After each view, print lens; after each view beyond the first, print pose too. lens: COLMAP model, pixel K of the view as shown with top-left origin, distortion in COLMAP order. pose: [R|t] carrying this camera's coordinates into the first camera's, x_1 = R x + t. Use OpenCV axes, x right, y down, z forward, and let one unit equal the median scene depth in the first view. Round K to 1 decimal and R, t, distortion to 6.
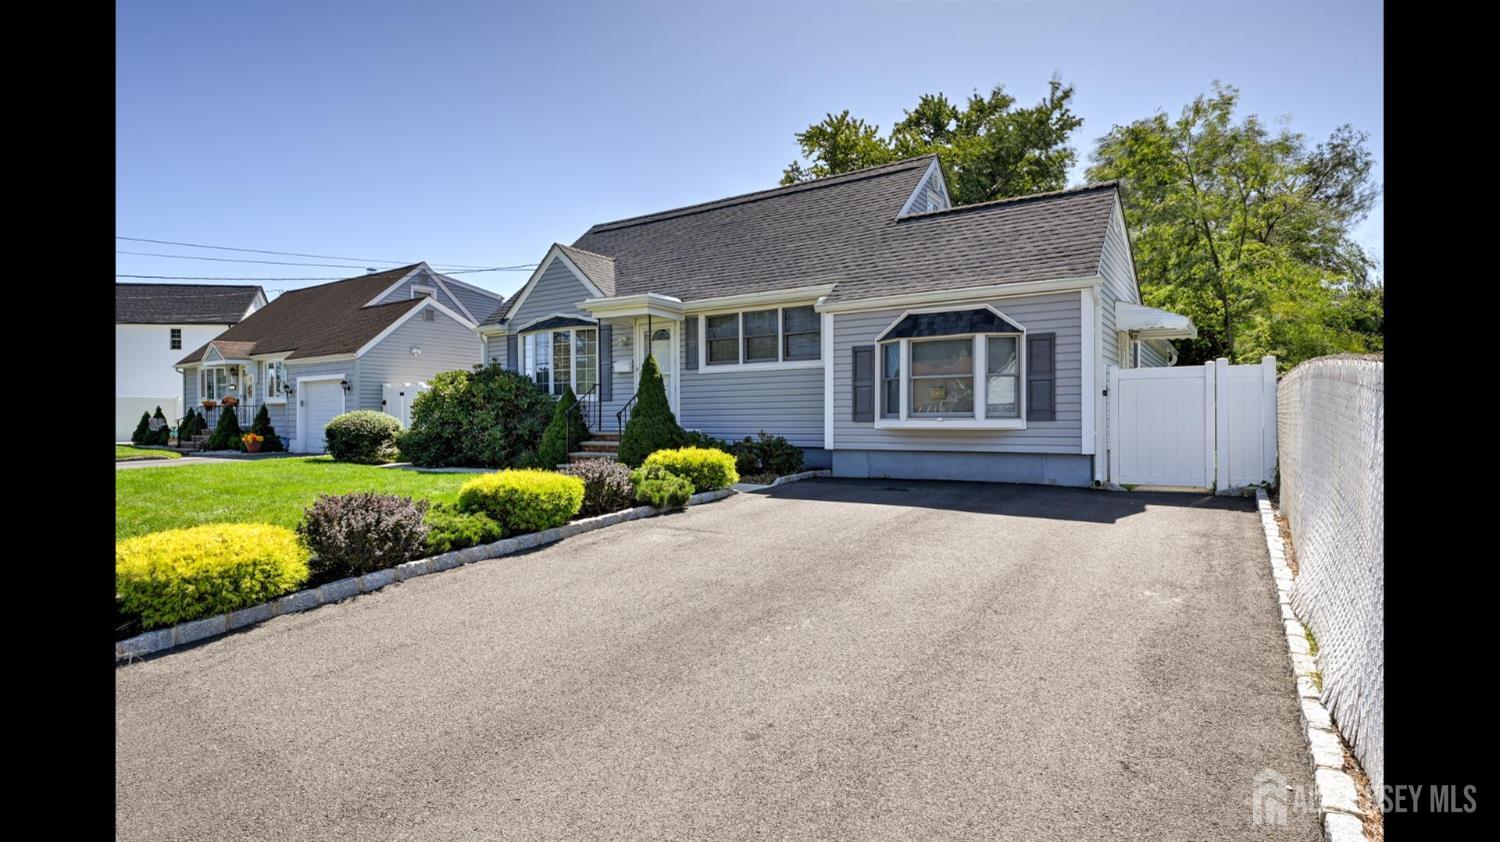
lens RADIAL K [[924.7, 0, 750.0], [0, 924.7, 421.0], [0, 0, 1]] dist [0.079224, 0.000285]
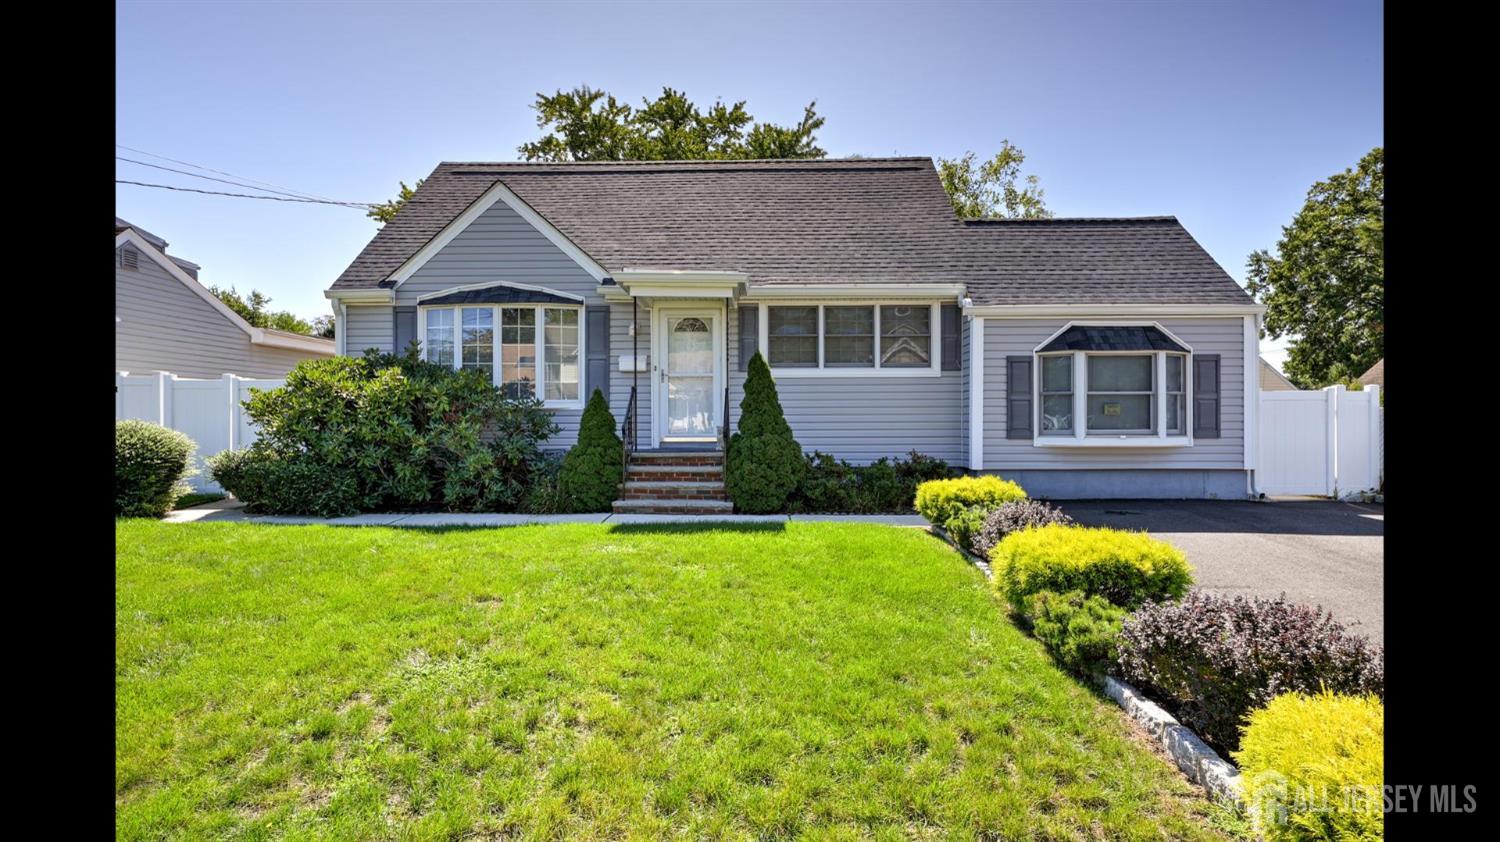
lens RADIAL K [[887.9, 0, 750.0], [0, 887.9, 421.0], [0, 0, 1]] dist [0.031063, 0.000382]
pose [[0.774994, 0.004984, 0.631949, -0.636922], [-0.002007, 0.999983, -0.005425, -0.011540], [-0.631966, 0.002936, 0.774991, 0.485715]]
